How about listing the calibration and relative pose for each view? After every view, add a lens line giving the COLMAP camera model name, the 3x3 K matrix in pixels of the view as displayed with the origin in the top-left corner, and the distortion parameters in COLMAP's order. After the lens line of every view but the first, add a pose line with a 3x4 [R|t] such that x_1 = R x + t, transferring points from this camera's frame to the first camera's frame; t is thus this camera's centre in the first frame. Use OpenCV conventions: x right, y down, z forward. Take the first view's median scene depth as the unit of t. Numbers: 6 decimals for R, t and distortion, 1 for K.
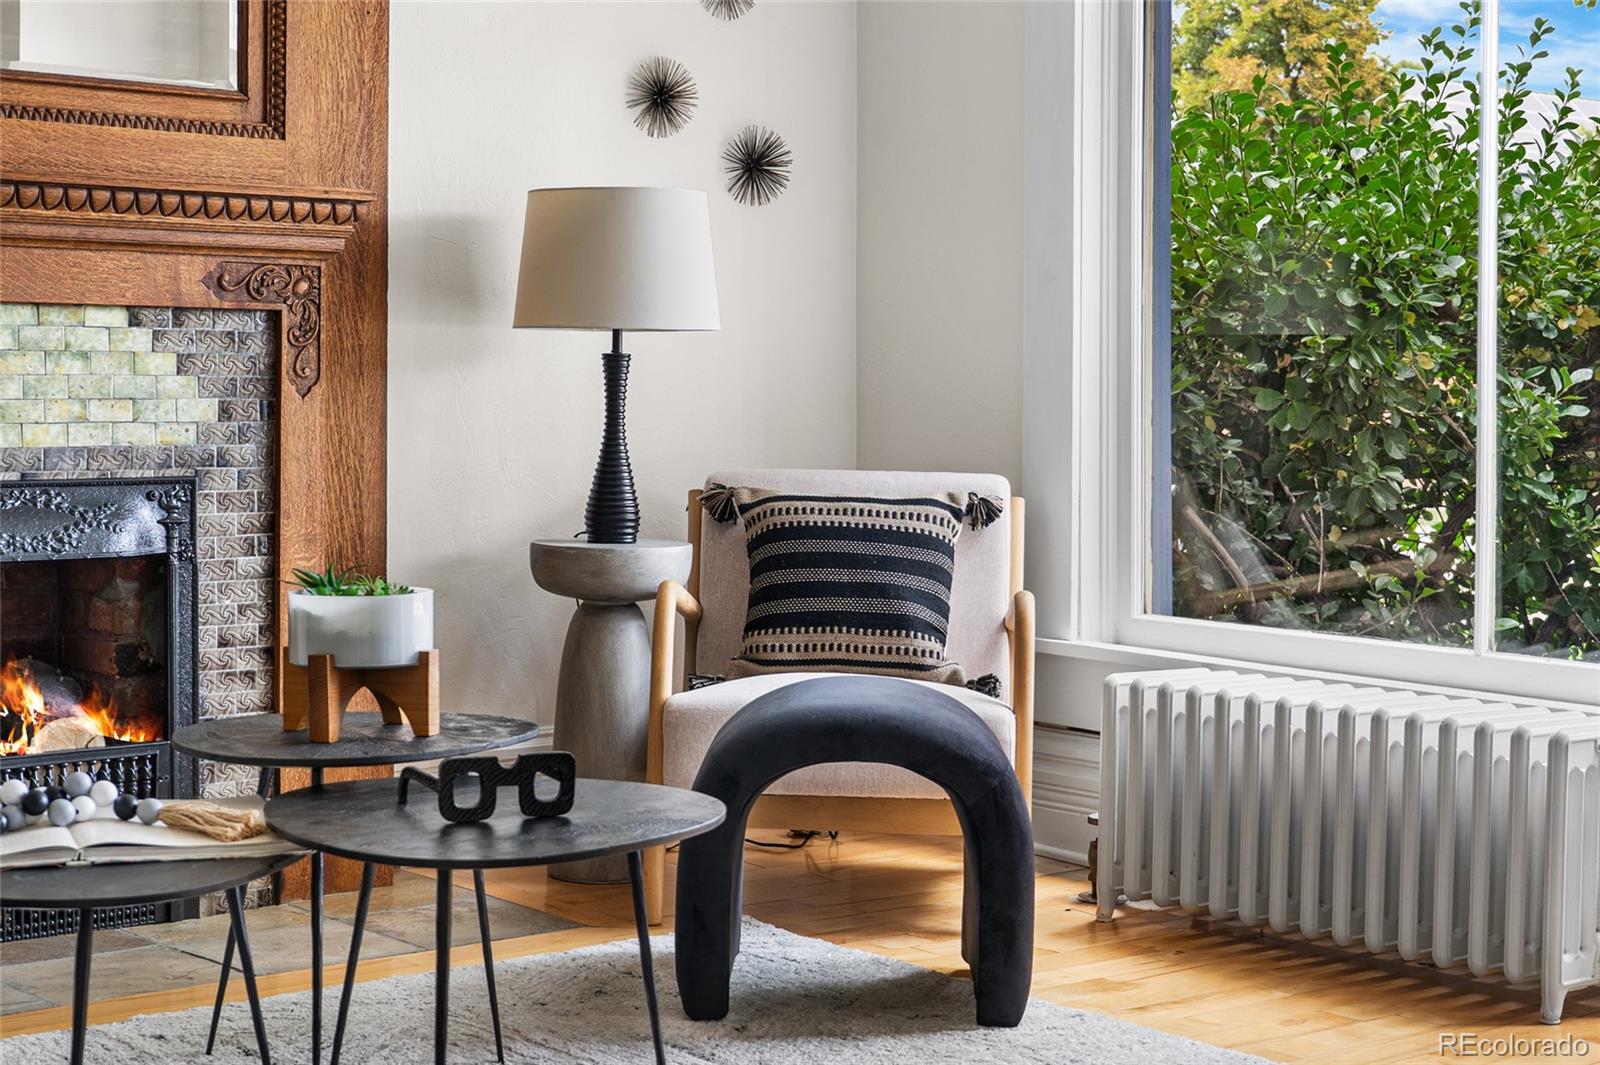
lens RADIAL K [[2425.3, 0, 798.6], [0, 2425.3, 636.1], [0, 0, 1]] dist [0.022024, -0.009283]
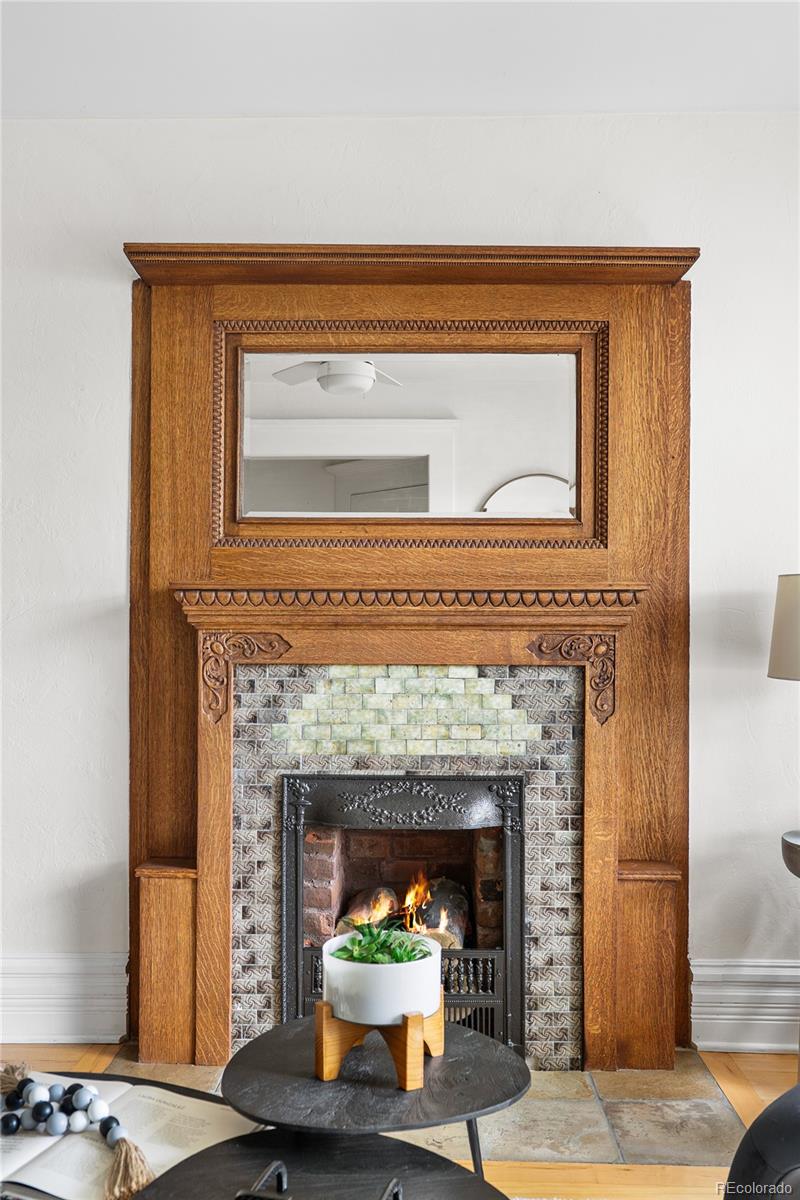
lens RADIAL K [[1099.7, 0, 400.3], [0, 1099.7, 640.0], [0, 0, 1]] dist [-0.001564, 0.004406]
pose [[0.759968, 0.008413, -0.649906, 0.132901], [-0.065825, 0.995771, -0.064081, -0.100669], [0.646619, 0.091480, 0.757308, 0.430298]]
